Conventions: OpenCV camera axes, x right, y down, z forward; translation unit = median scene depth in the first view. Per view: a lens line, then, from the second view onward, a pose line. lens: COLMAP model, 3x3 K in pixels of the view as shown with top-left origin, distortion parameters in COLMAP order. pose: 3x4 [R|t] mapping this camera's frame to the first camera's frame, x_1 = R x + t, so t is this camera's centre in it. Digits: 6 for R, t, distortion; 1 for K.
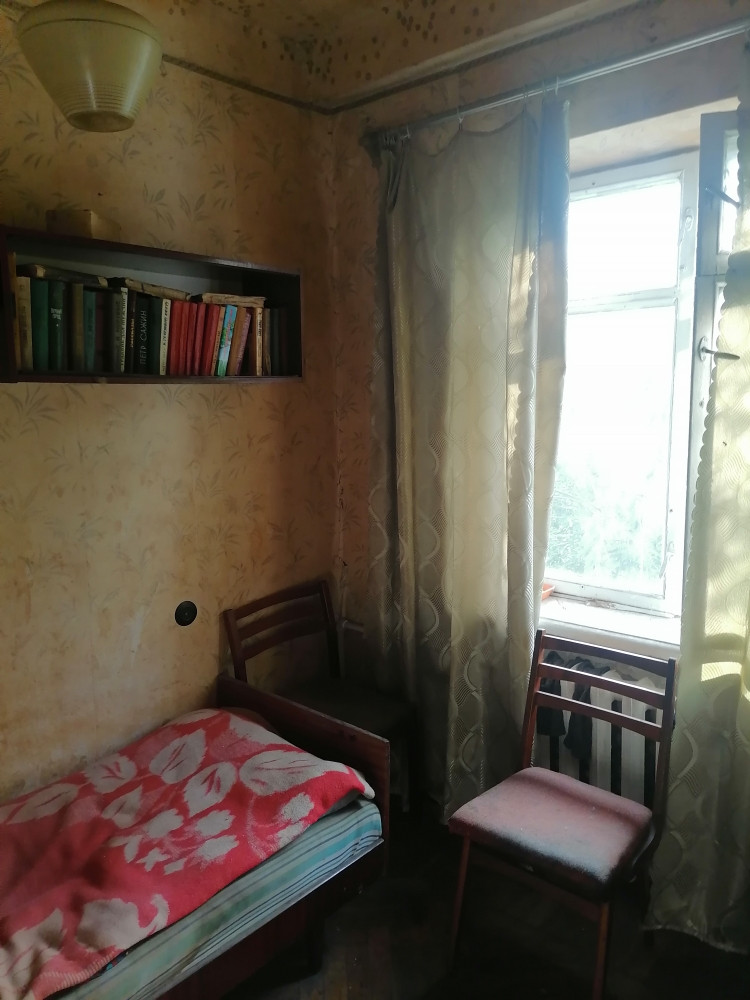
lens RADIAL K [[746.0, 0, 376.4], [0, 746.0, 512.0], [0, 0, 1]] dist [0.124547, -0.147133]
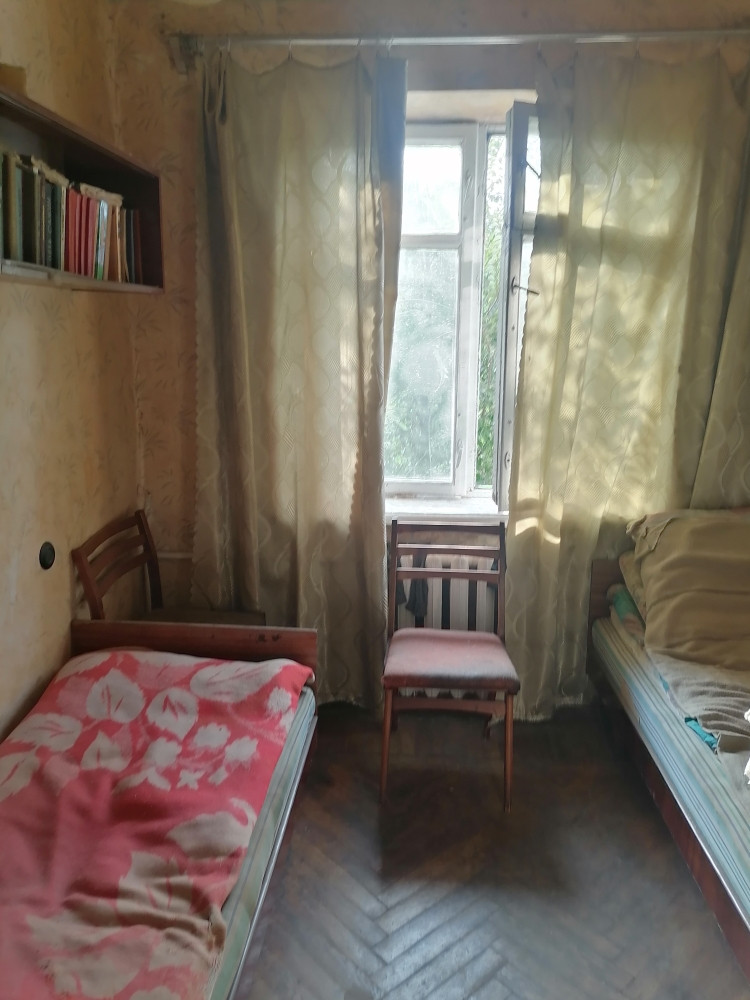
lens RADIAL K [[746.0, 0, 376.4], [0, 746.0, 512.0], [0, 0, 1]] dist [0.124547, -0.147133]
pose [[0.795034, -0.116687, 0.595235, -0.535576], [0.071321, 0.992498, 0.099303, 0.026809], [-0.602357, -0.036496, 0.797392, 0.071118]]
